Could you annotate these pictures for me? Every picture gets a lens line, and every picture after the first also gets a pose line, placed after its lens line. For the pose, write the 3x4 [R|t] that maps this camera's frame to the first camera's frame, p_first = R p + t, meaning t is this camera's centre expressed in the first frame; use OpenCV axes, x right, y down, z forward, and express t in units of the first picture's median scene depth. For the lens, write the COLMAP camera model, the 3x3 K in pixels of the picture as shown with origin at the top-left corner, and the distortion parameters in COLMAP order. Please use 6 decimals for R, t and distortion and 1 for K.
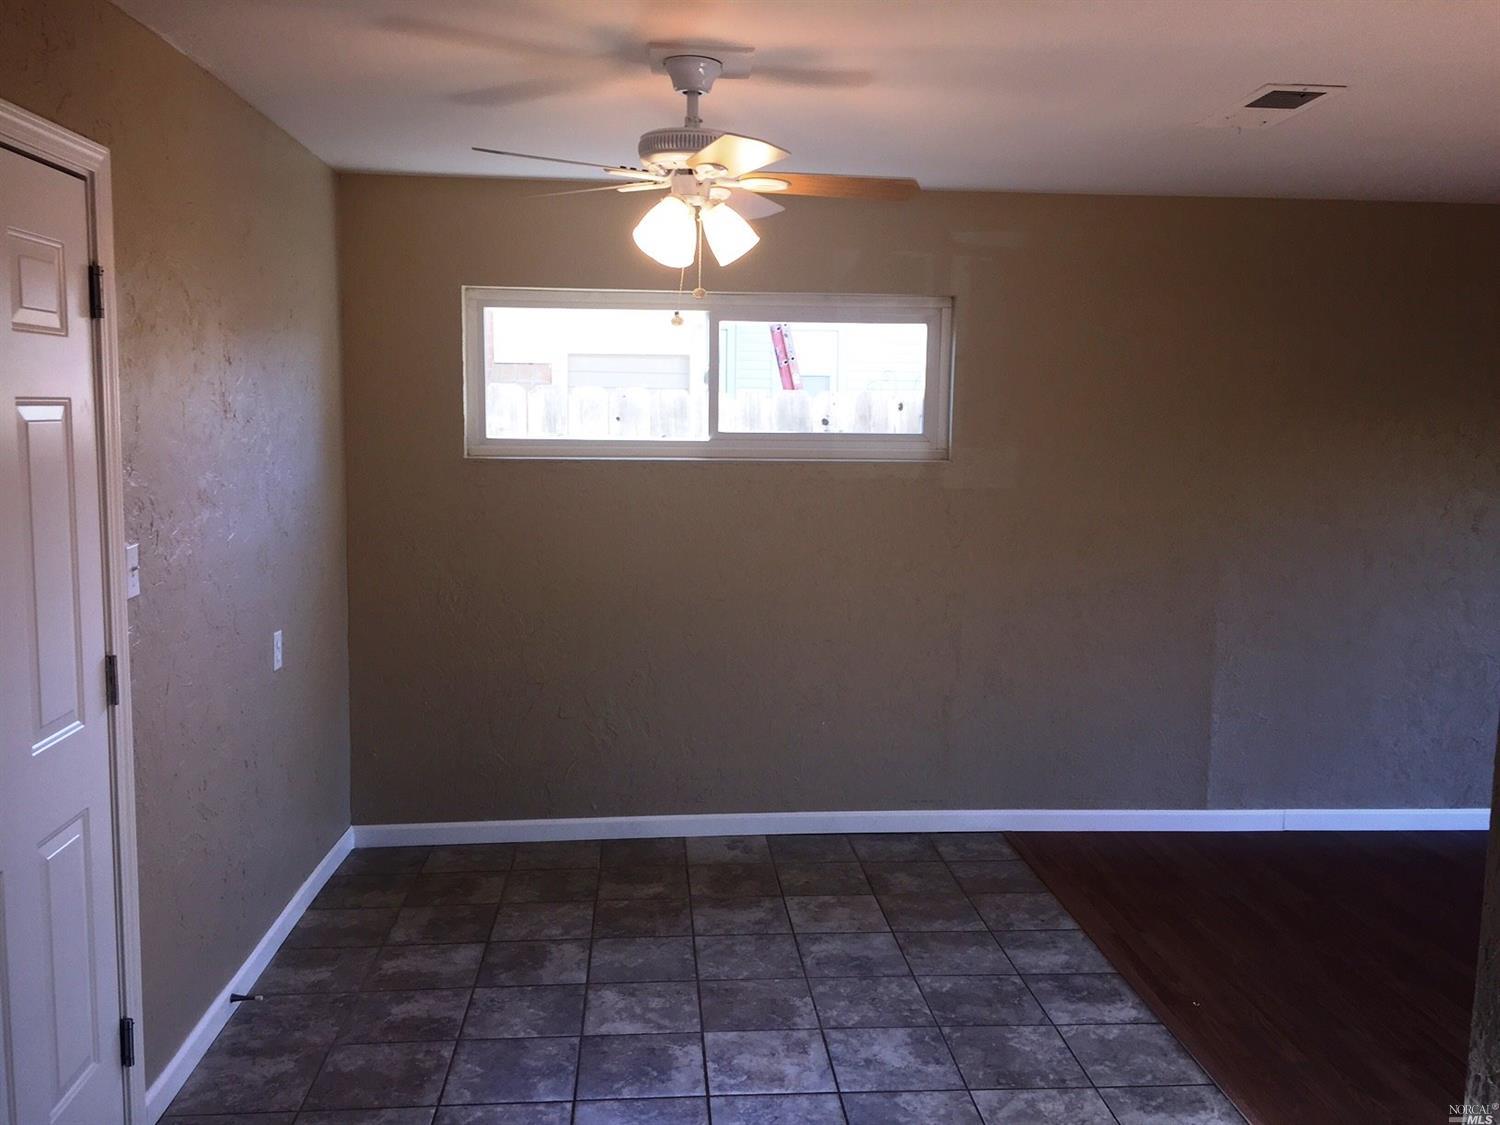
lens RADIAL K [[1277.0, 0, 751.8], [0, 1277.0, 562.8], [0, 0, 1]] dist [0.056530, -0.058946]
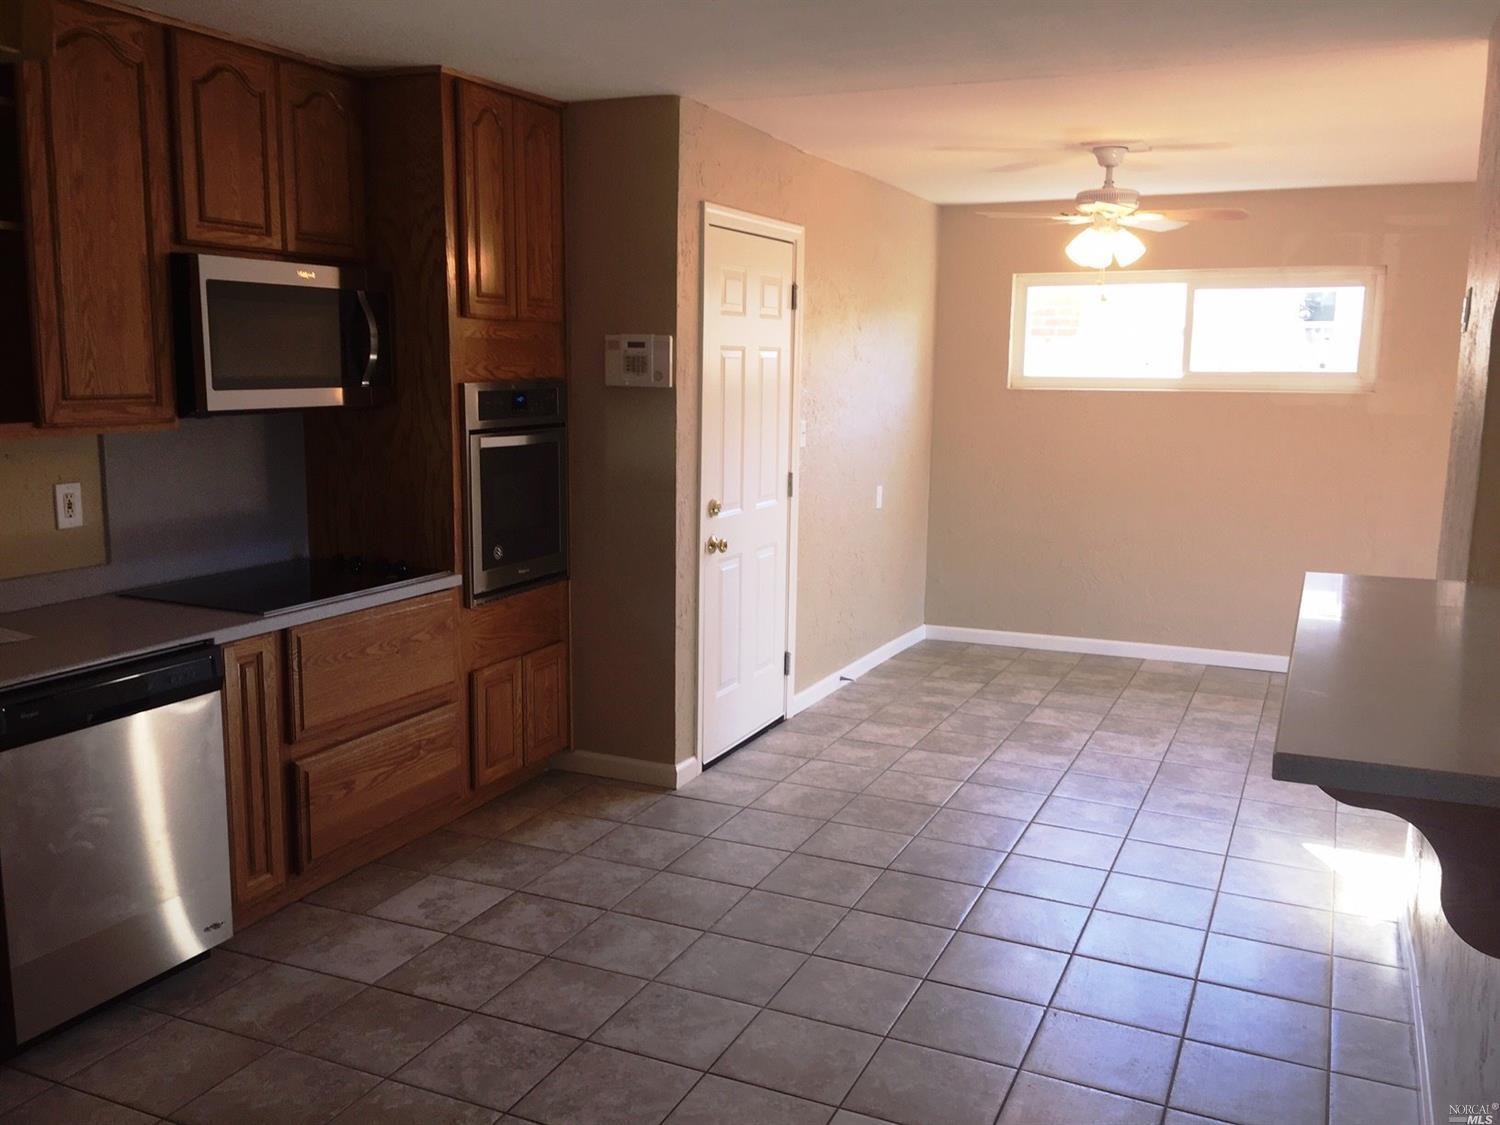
lens RADIAL K [[1277.0, 0, 752.9], [0, 1277.0, 560.8], [0, 0, 1]] dist [0.056530, -0.058946]
pose [[0.872778, 0.072410, -0.482717, 0.358564], [-0.057542, 0.997303, 0.045562, 0.096942], [0.484714, -0.011989, 0.874590, -0.656254]]
